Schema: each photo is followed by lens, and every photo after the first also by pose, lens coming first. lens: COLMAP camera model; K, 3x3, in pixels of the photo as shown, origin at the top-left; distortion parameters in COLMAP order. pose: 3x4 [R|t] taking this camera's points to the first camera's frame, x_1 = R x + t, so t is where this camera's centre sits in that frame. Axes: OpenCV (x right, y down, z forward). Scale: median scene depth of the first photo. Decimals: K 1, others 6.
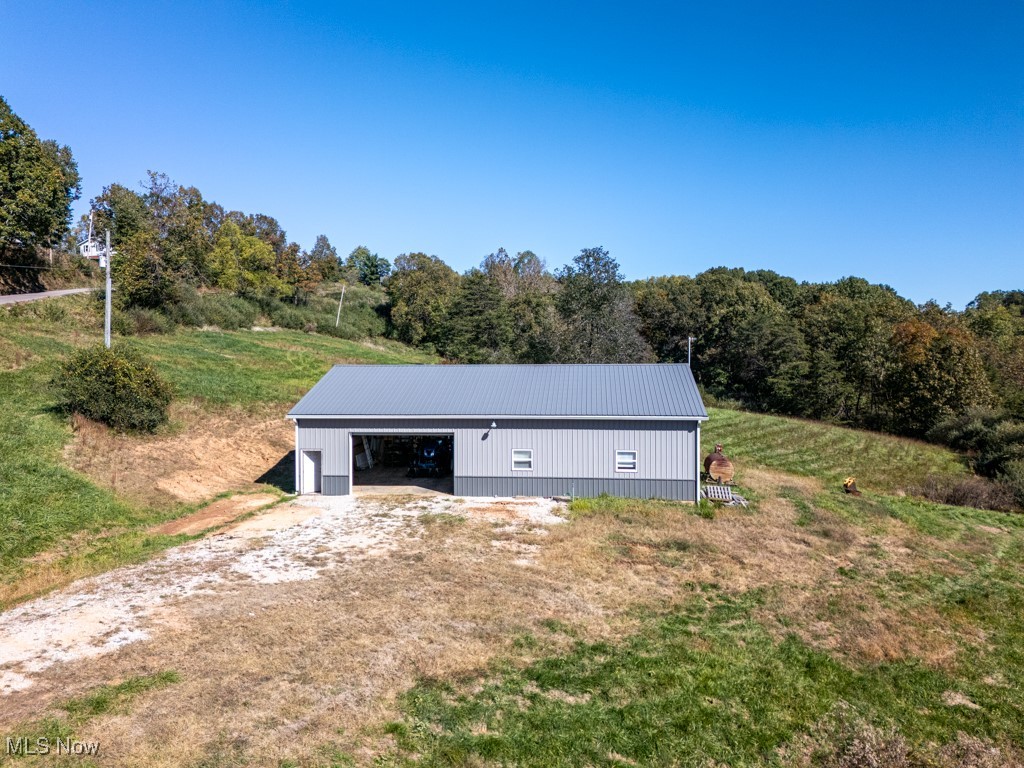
lens RADIAL K [[752.0, 0, 512.0], [0, 752.0, 384.0], [0, 0, 1]] dist [0.076369, -0.058500]
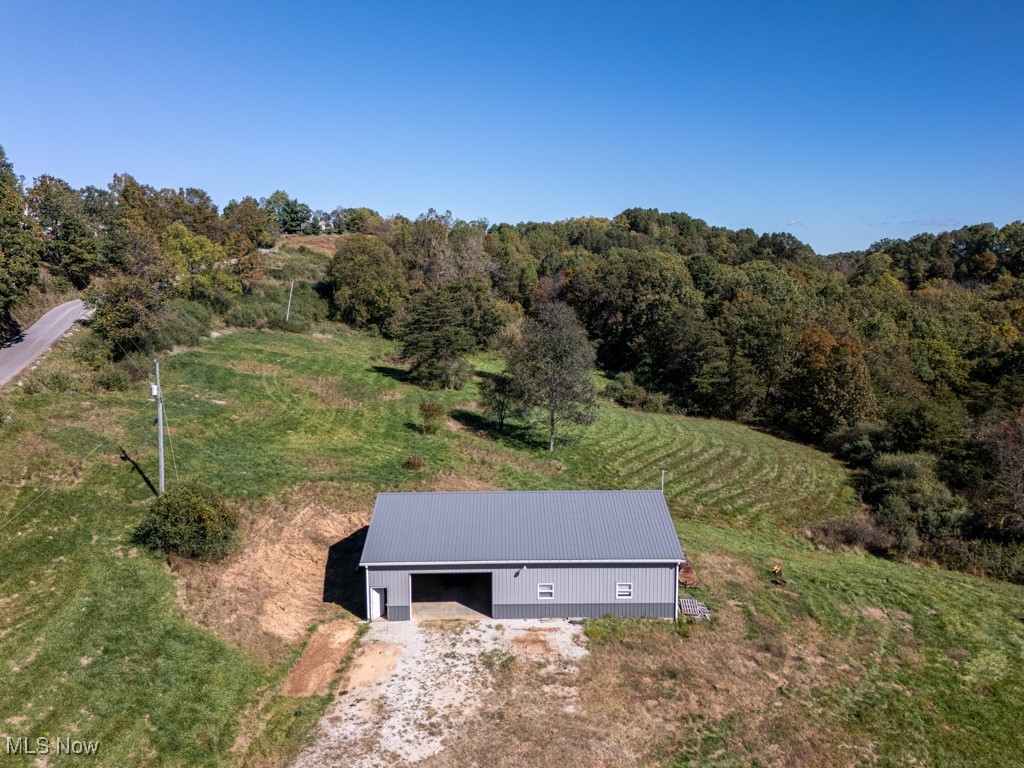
lens RADIAL K [[752.0, 0, 512.0], [0, 752.0, 384.0], [0, 0, 1]] dist [0.076369, -0.058500]
pose [[0.993218, -0.018219, 0.114833, -0.095046], [0.005546, 0.993946, 0.109731, -0.202410], [-0.116137, -0.108350, 0.987306, -0.128055]]
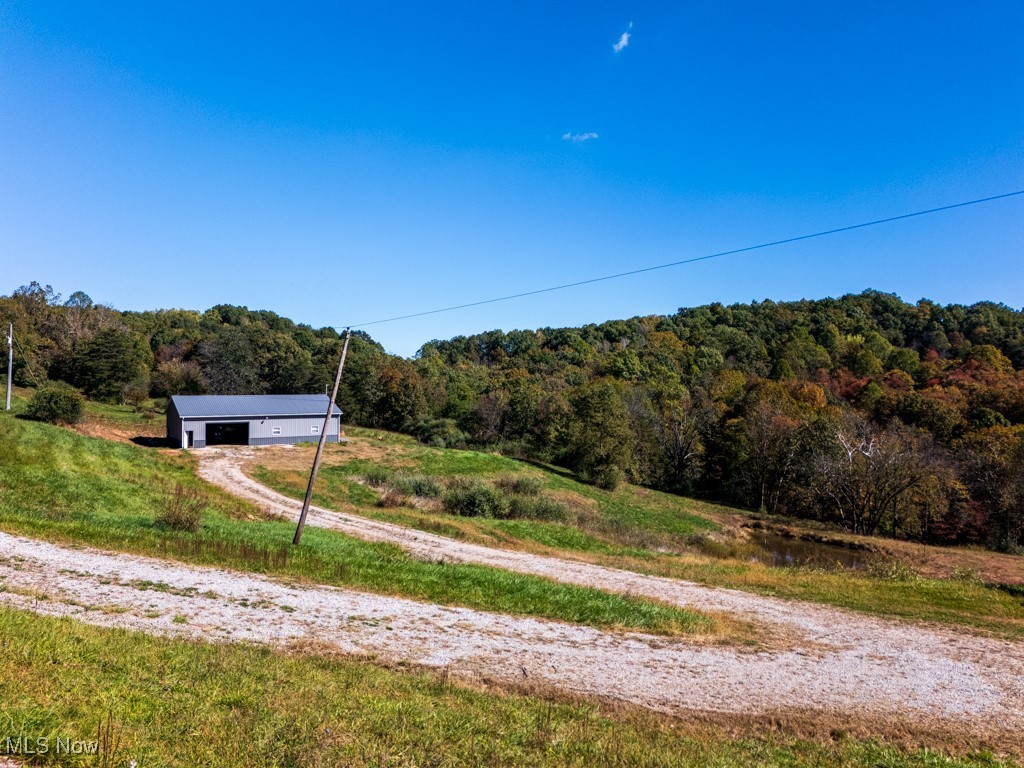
lens RADIAL K [[746.0, 0, 512.3], [0, 746.0, 380.3], [0, 0, 1]] dist [0.099101, -0.118563]
pose [[0.788407, 0.007650, 0.615106, -0.493839], [0.017331, 0.999250, -0.034641, 0.014639], [-0.614909, 0.037972, 0.787683, -0.831320]]
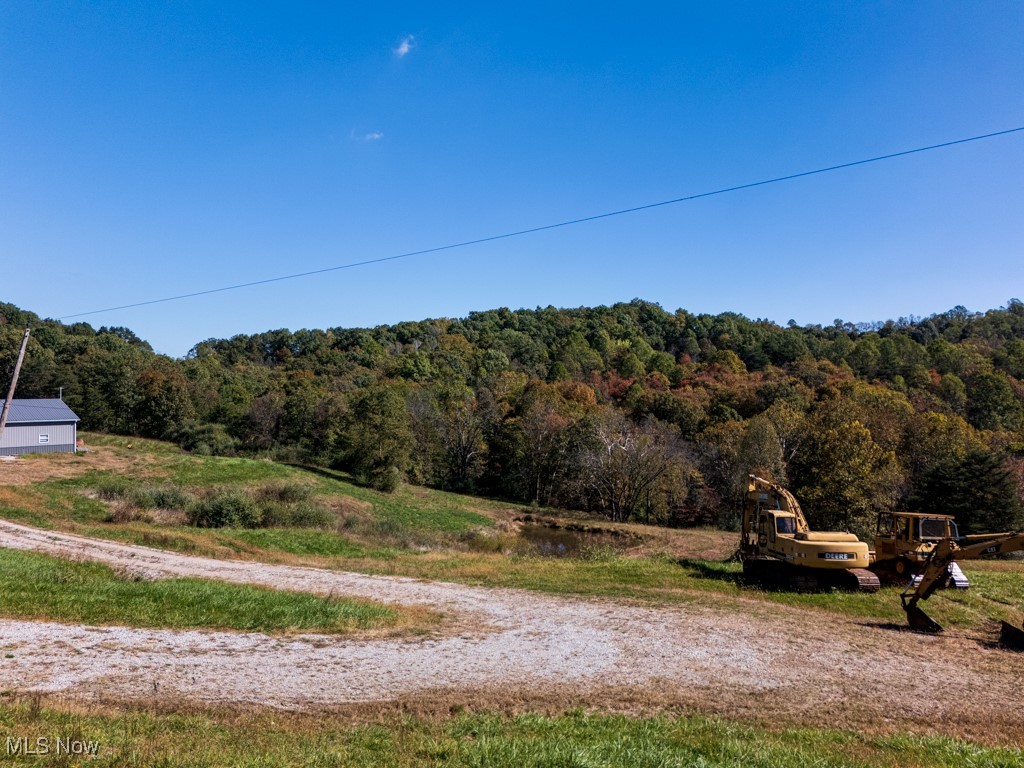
lens RADIAL K [[746.4, 0, 511.6], [0, 746.4, 380.7], [0, 0, 1]] dist [0.080190, -0.077384]
pose [[0.597154, 0.007161, 0.802095, -0.467822], [0.028162, 0.999157, -0.029886, 0.015305], [-0.801632, 0.040435, 0.596449, -0.866832]]
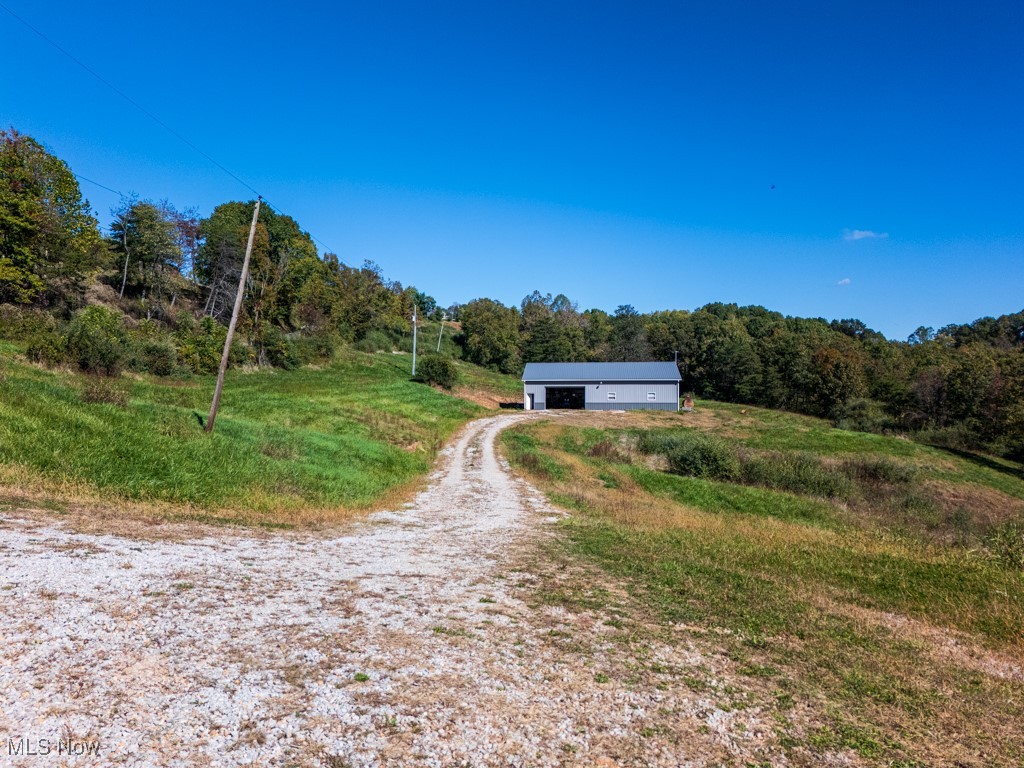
lens RADIAL K [[746.0, 0, 512.3], [0, 746.0, 380.3], [0, 0, 1]] dist [0.099101, -0.118563]
pose [[0.999981, 0.001765, -0.005929, -0.161467], [-0.002024, 0.999026, -0.044075, 0.081390], [0.005846, 0.044086, 0.999011, -0.821347]]
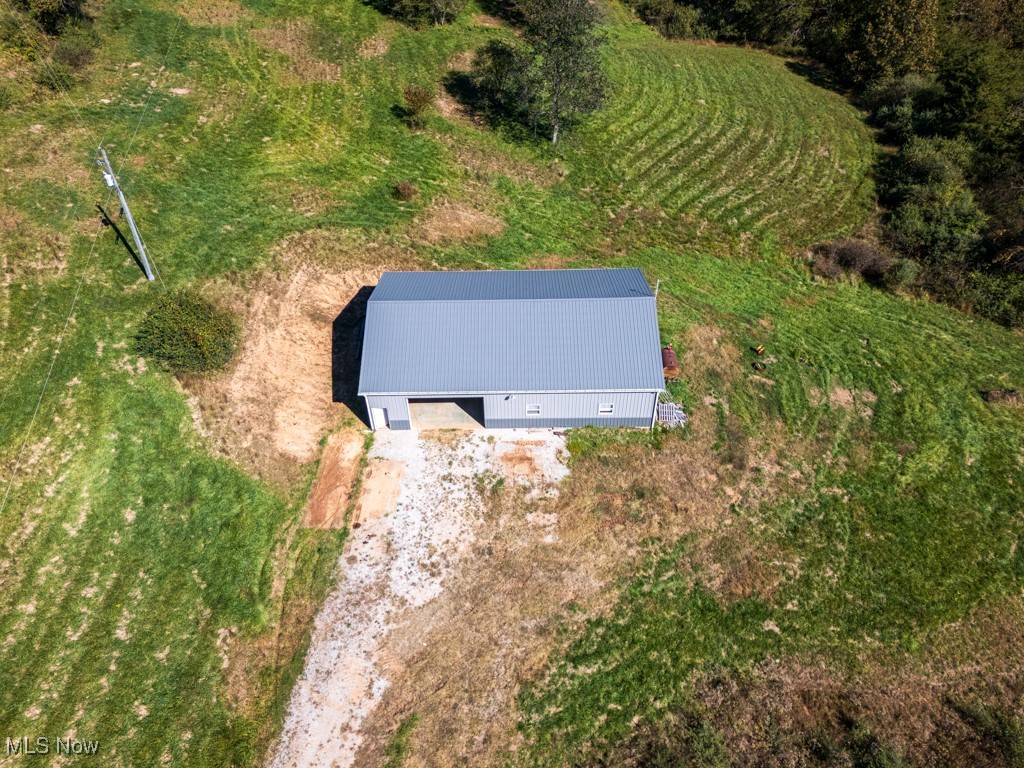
lens RADIAL K [[752.0, 0, 512.0], [0, 752.0, 384.0], [0, 0, 1]] dist [0.076369, -0.058500]
pose [[0.994532, -0.079166, 0.068105, -0.059437], [0.015797, 0.758705, 0.651243, -0.430436], [-0.103228, -0.646606, 0.755807, -0.015360]]
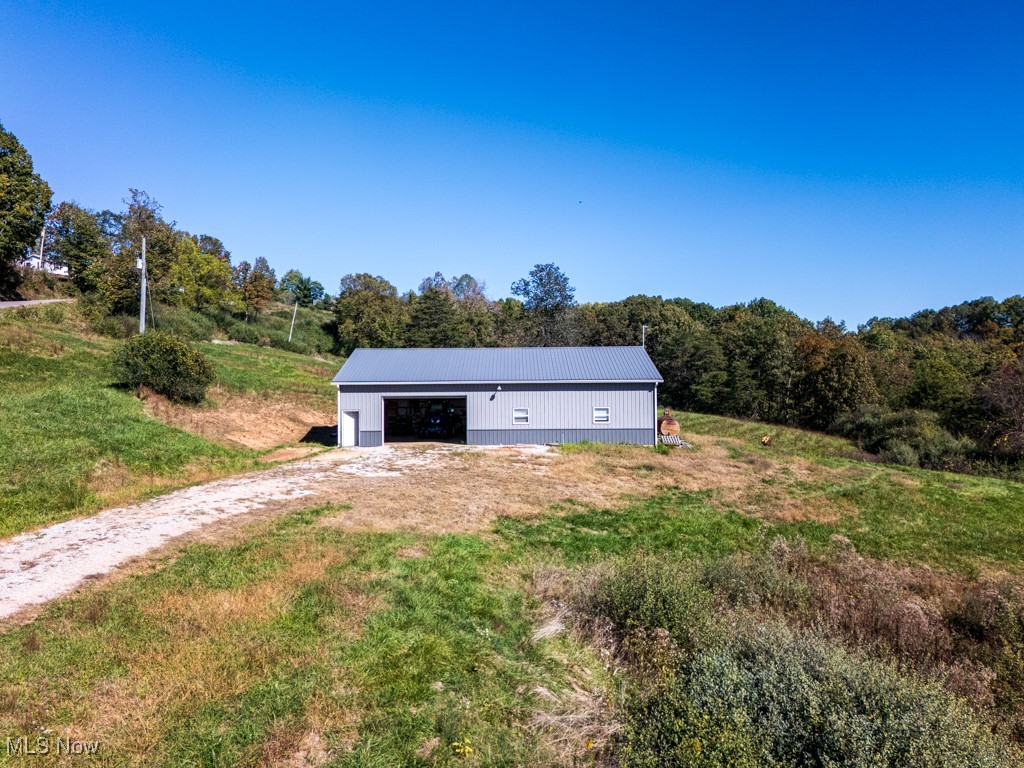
lens RADIAL K [[752.0, 0, 512.0], [0, 752.0, 384.0], [0, 0, 1]] dist [0.076369, -0.058500]
pose [[0.994812, -0.003750, 0.101666, -0.066015], [0.007576, 0.999276, -0.037271, 0.047587], [-0.101453, 0.037848, 0.994120, -0.135030]]
